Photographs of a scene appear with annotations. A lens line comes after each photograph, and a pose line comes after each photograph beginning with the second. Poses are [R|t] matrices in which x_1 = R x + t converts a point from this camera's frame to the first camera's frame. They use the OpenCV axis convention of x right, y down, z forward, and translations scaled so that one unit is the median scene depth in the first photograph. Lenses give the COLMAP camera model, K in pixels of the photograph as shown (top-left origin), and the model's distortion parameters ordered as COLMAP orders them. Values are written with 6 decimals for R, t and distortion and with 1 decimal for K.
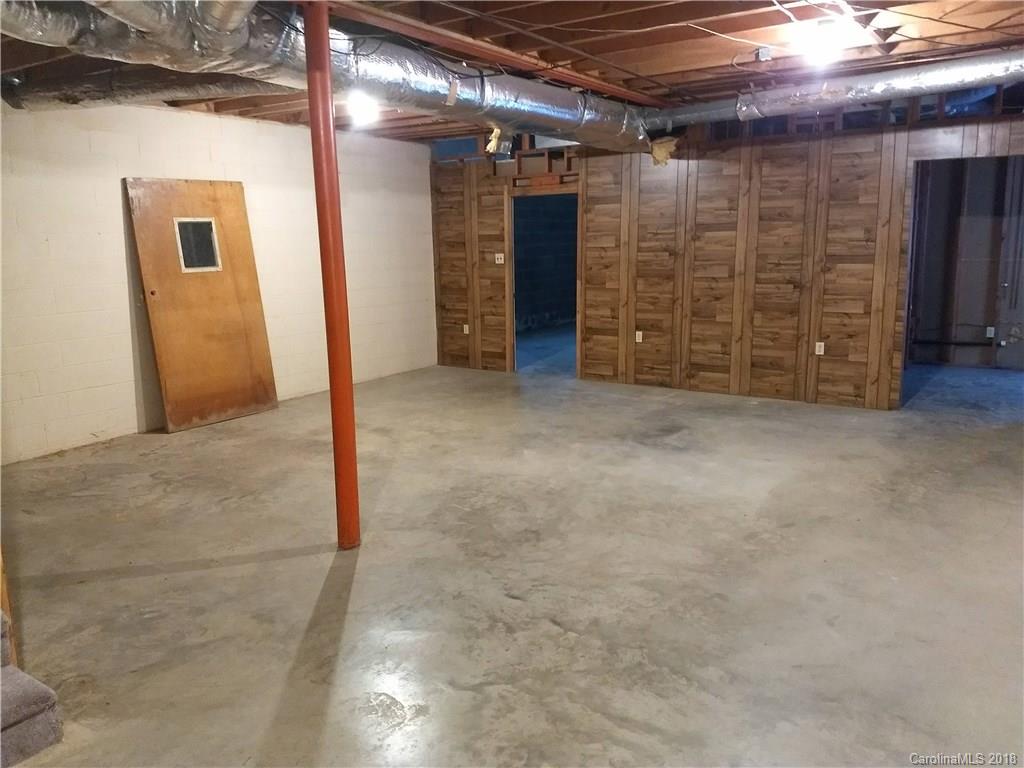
lens RADIAL K [[796.7, 0, 517.6], [0, 796.7, 381.3], [0, 0, 1]] dist [0.258729, -0.500270]
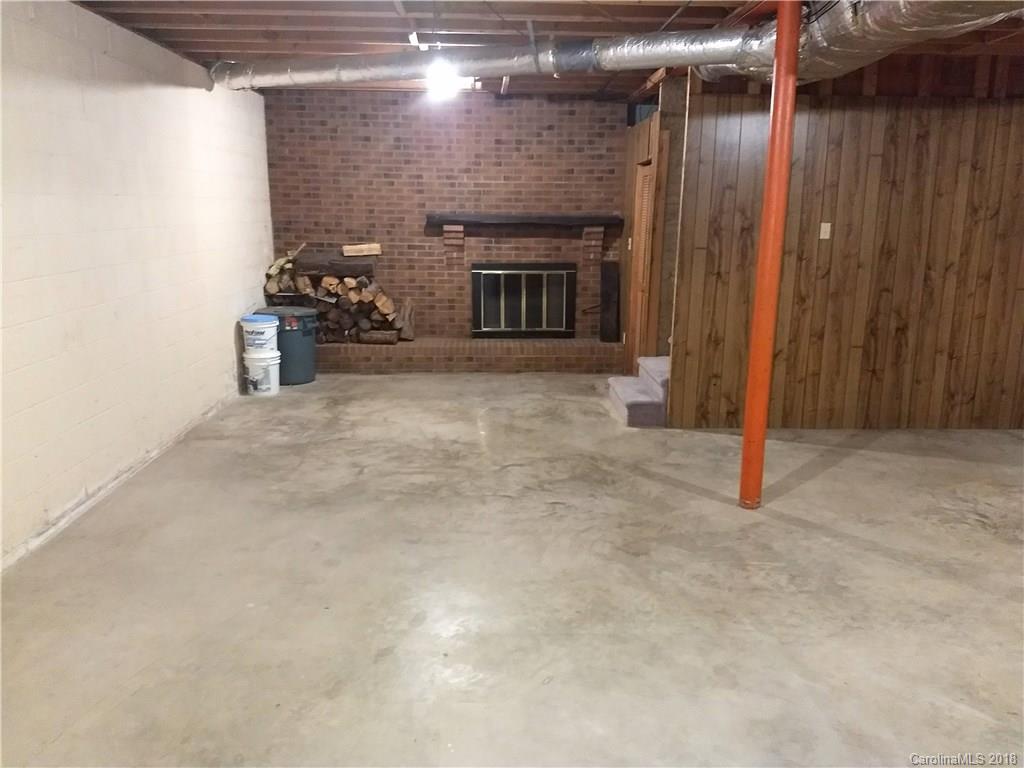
lens RADIAL K [[796.7, 0, 517.6], [0, 796.7, 381.3], [0, 0, 1]] dist [0.258729, -0.500270]
pose [[-0.818091, 0.132552, -0.559604, 0.596108], [-0.095729, 0.928110, 0.359787, -0.294619], [0.567065, 0.347909, -0.746590, 1.513245]]
